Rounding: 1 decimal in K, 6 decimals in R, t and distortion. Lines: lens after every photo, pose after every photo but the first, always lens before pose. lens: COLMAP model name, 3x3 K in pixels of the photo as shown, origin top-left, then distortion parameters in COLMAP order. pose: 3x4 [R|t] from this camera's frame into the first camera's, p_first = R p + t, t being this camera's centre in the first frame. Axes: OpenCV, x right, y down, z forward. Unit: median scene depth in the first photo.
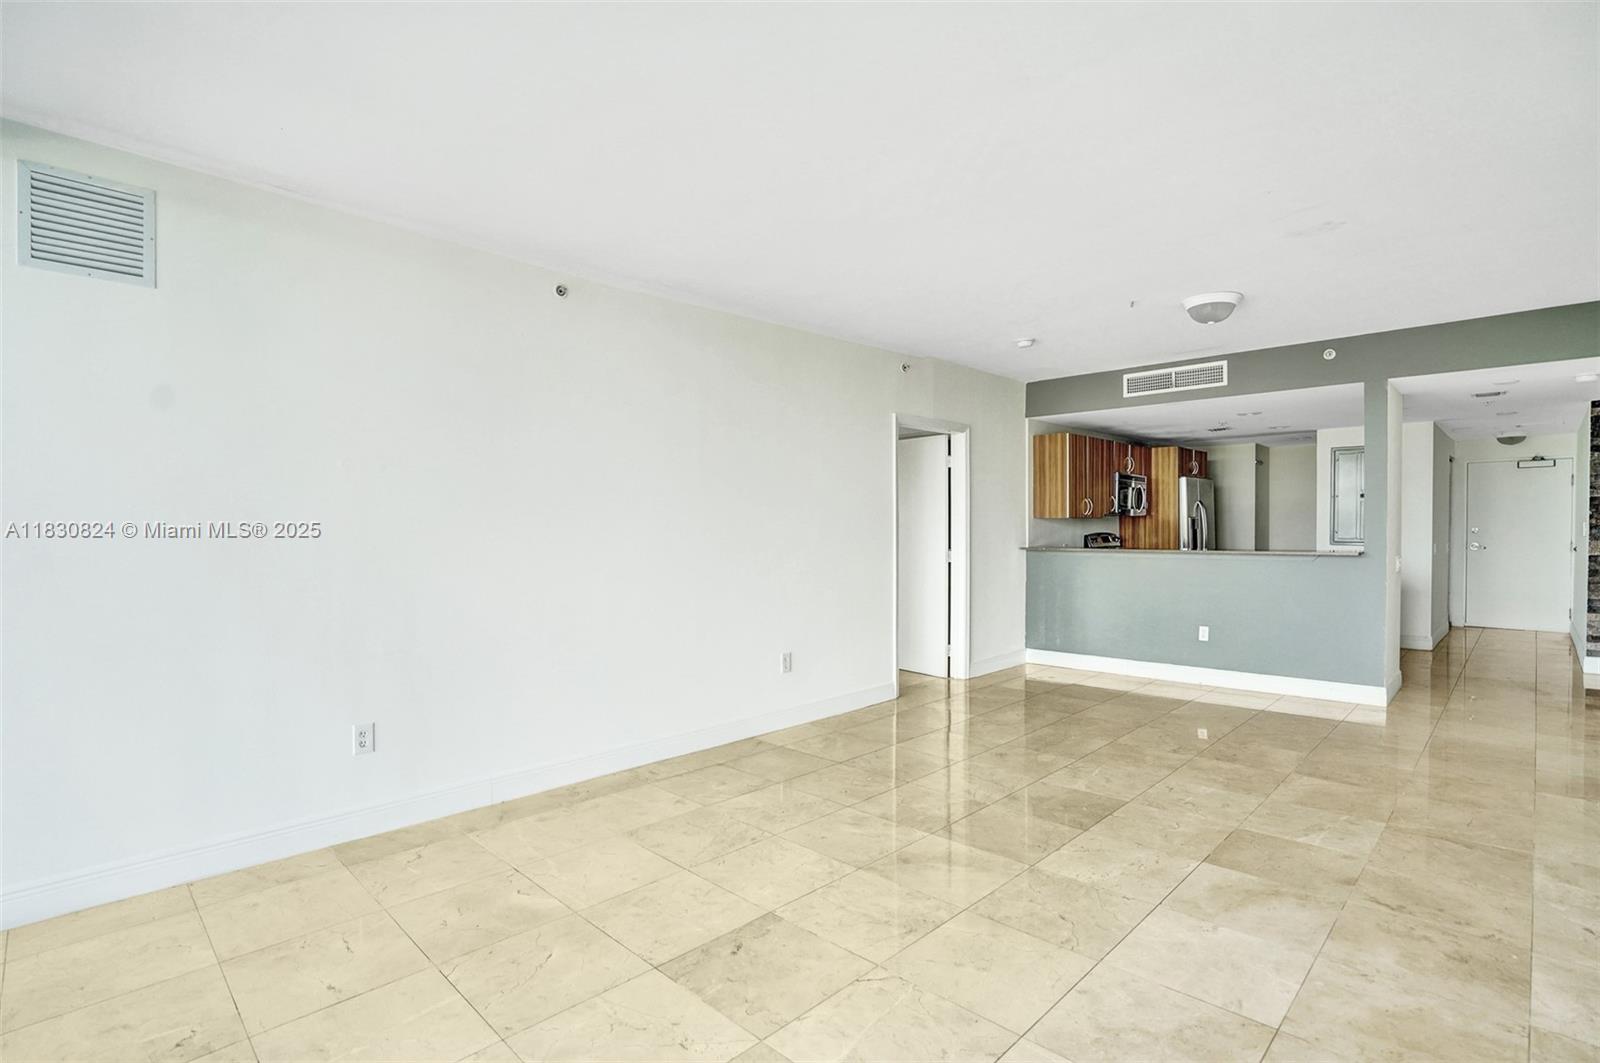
lens RADIAL K [[764.1, 0, 799.3], [0, 764.1, 539.2], [0, 0, 1]] dist [-0.053488, 0.018133]
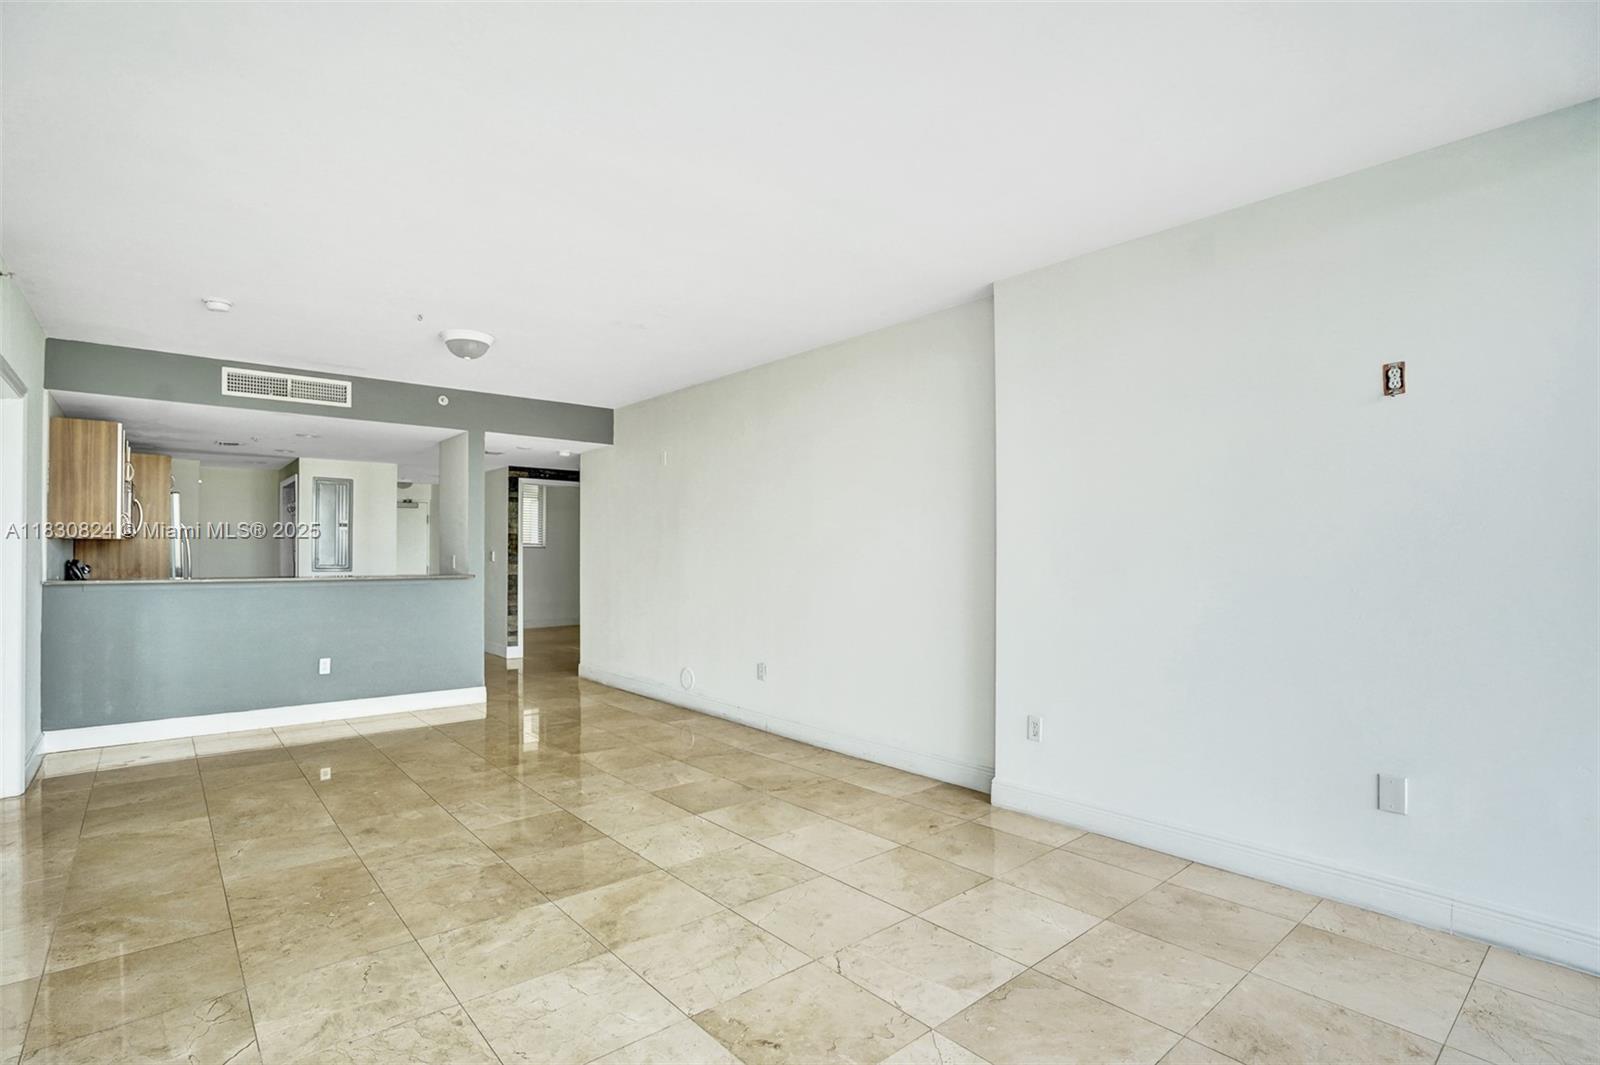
lens RADIAL K [[779.1, 0, 782.7], [0, 779.1, 550.8], [0, 0, 1]] dist [-0.057314, 0.018794]
pose [[0.091348, 0.011852, 0.995749, -0.524964], [0.013339, 0.999825, -0.013124, 0.002603], [-0.995730, 0.014481, 0.091174, 0.503061]]
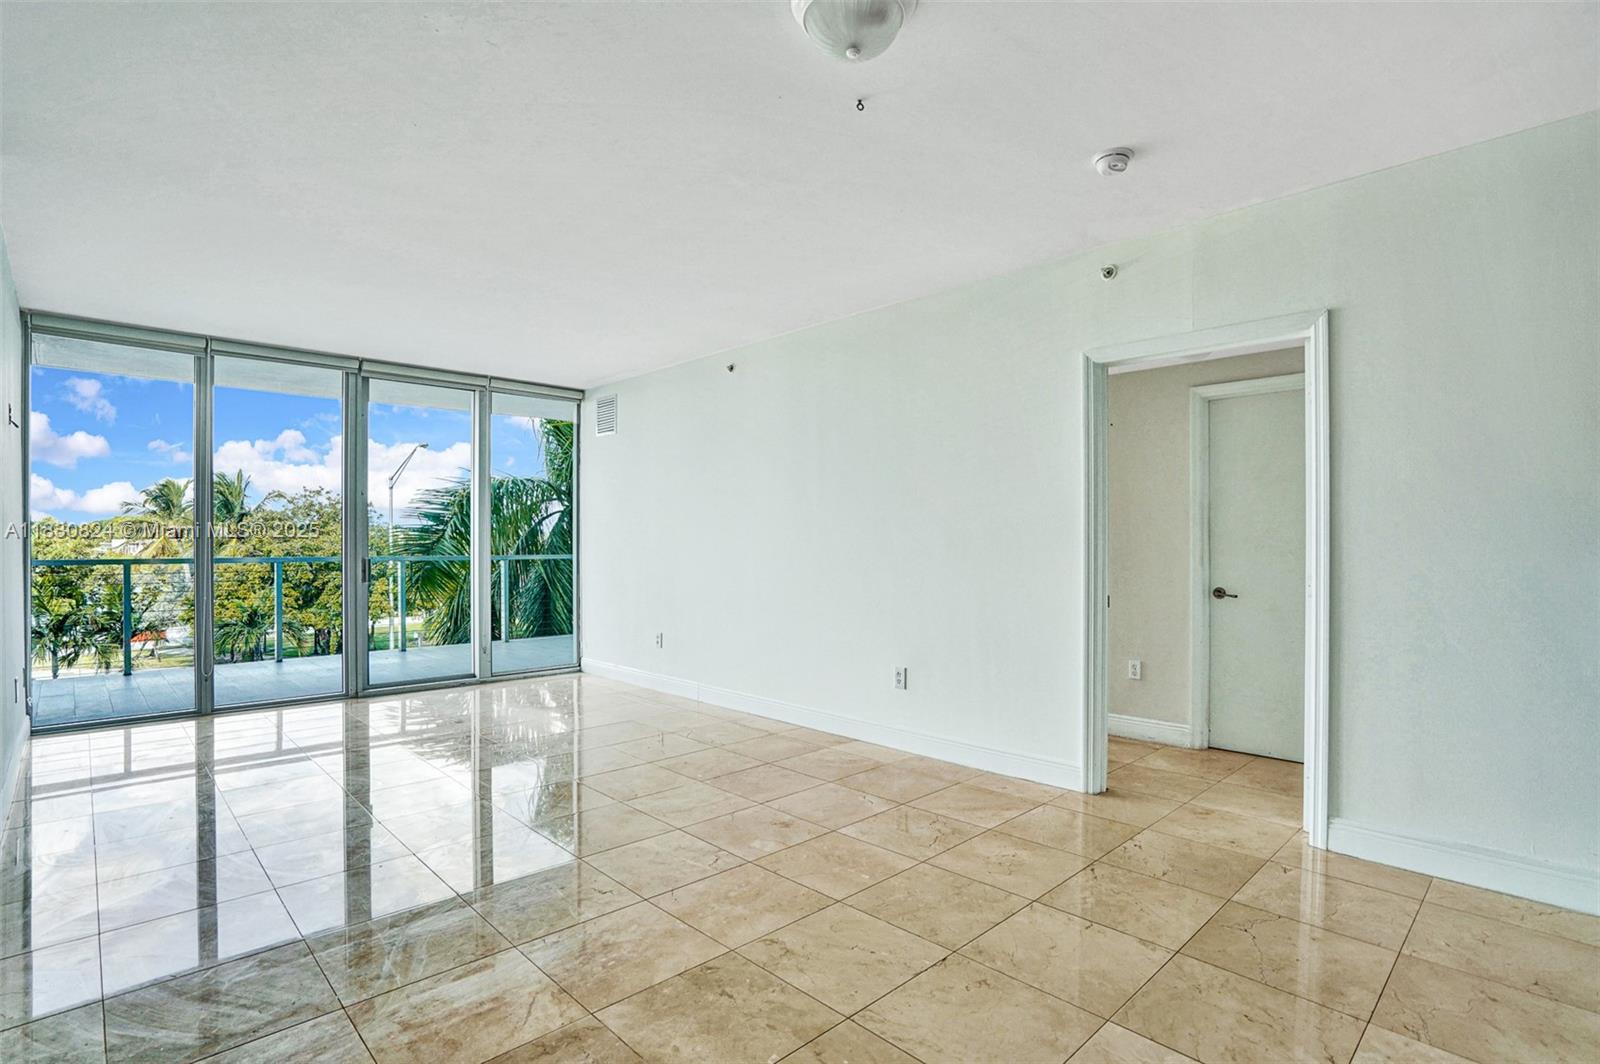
lens RADIAL K [[764.1, 0, 799.3], [0, 764.1, 539.7], [0, 0, 1]] dist [-0.053488, 0.018133]
pose [[-0.003869, 0.004433, -0.999983, 1.070675], [-0.019768, 0.999794, 0.004509, -0.006725], [0.999797, 0.019785, -0.003780, 1.052139]]
